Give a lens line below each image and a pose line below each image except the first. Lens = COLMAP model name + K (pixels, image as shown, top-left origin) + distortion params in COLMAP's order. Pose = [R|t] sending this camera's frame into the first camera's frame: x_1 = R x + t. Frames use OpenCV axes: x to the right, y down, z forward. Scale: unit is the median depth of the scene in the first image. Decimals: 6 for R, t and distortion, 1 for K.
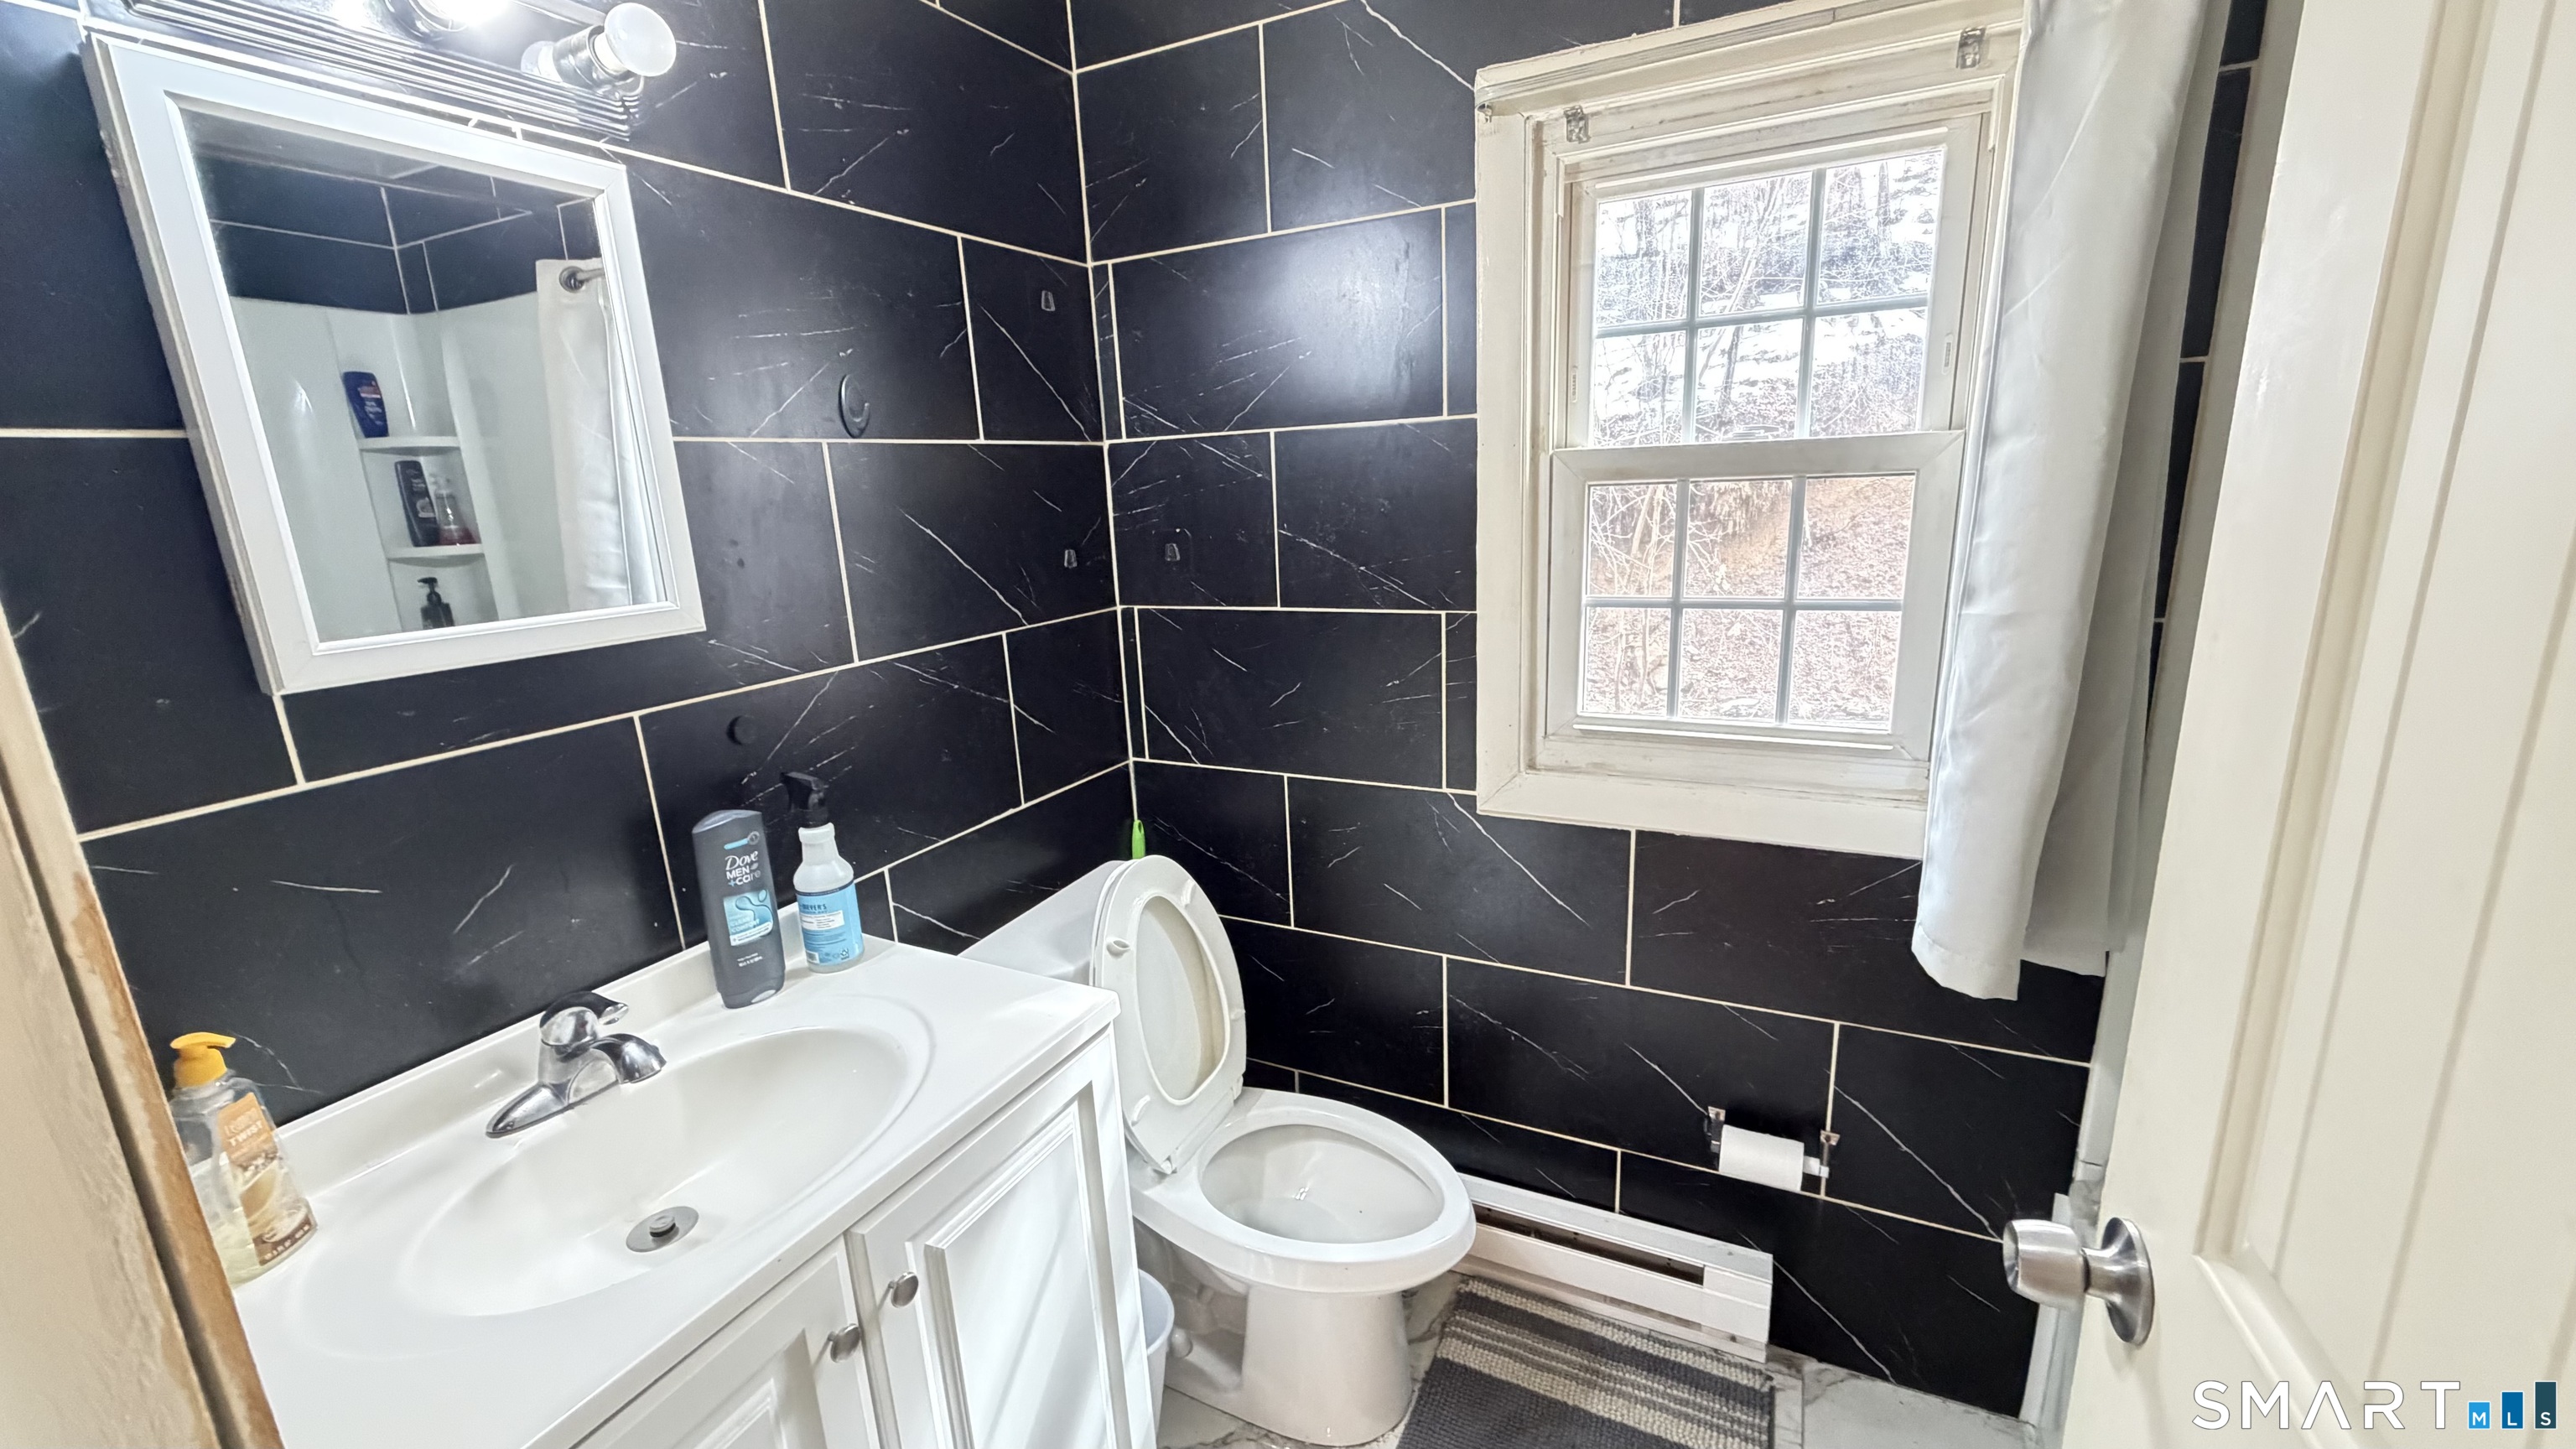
lens RADIAL K [[1011.3, 0, 1287.7], [0, 1011.3, 714.4], [0, 0, 1]] dist [0.002203, 0.000145]
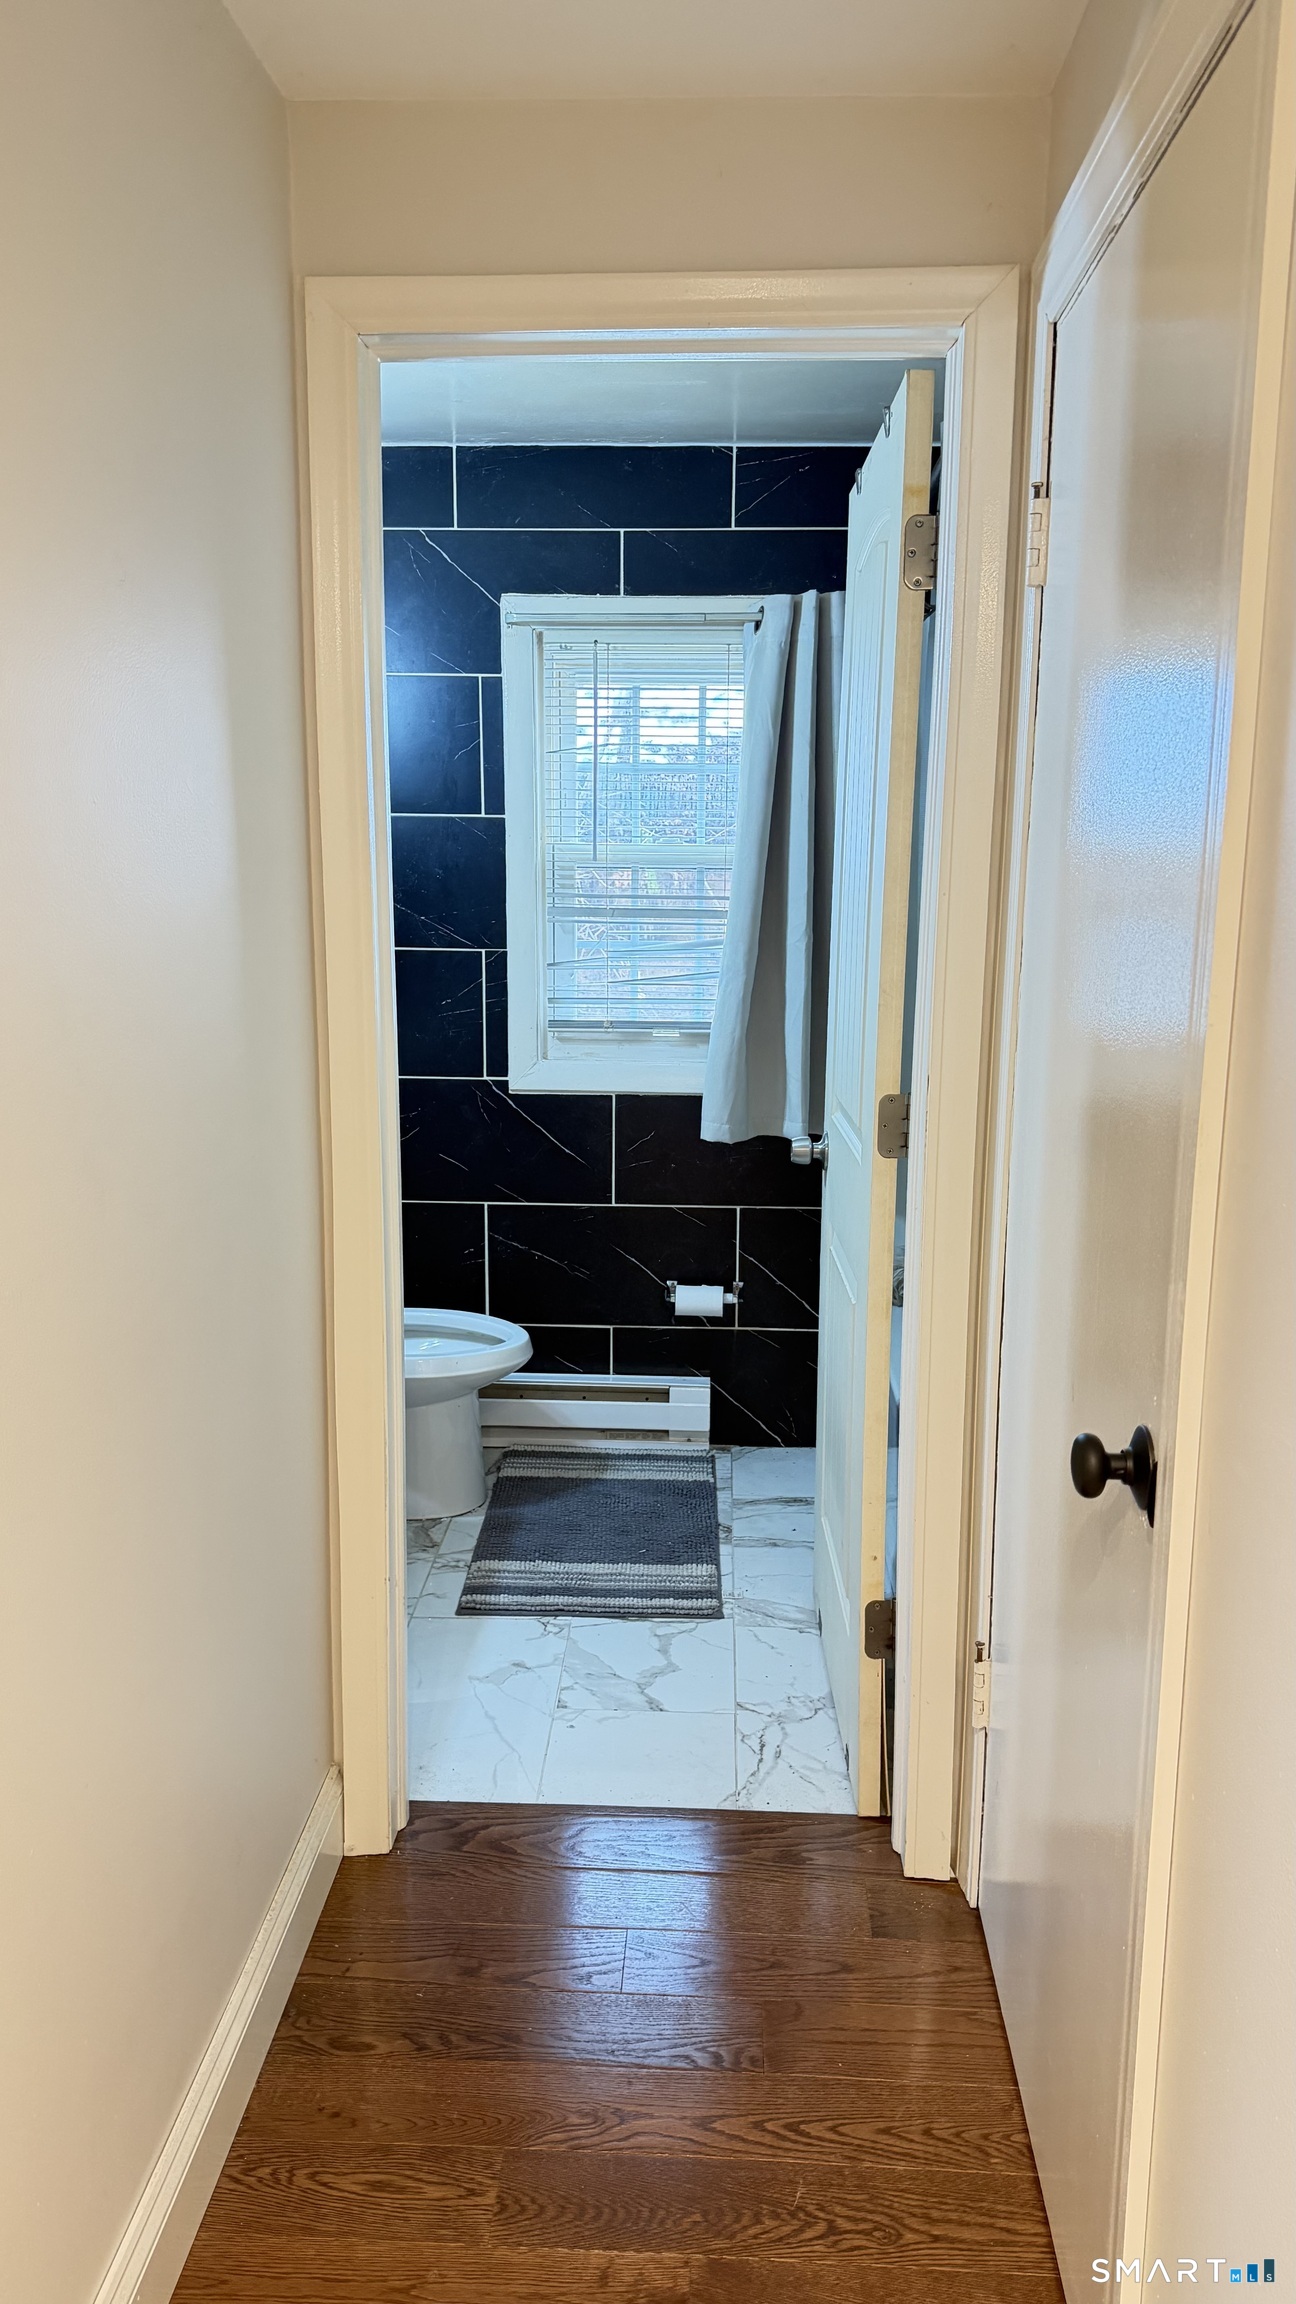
lens RADIAL K [[1596.7, 0, 648.0], [0, 1596.7, 1152.0], [0, 0, 1]] dist [0.128930, -0.000973]
pose [[0.915506, -0.023687, 0.401607, -0.560276], [0.045082, 0.998018, -0.043904, 0.299835], [-0.399771, 0.058300, 0.914759, -1.174861]]
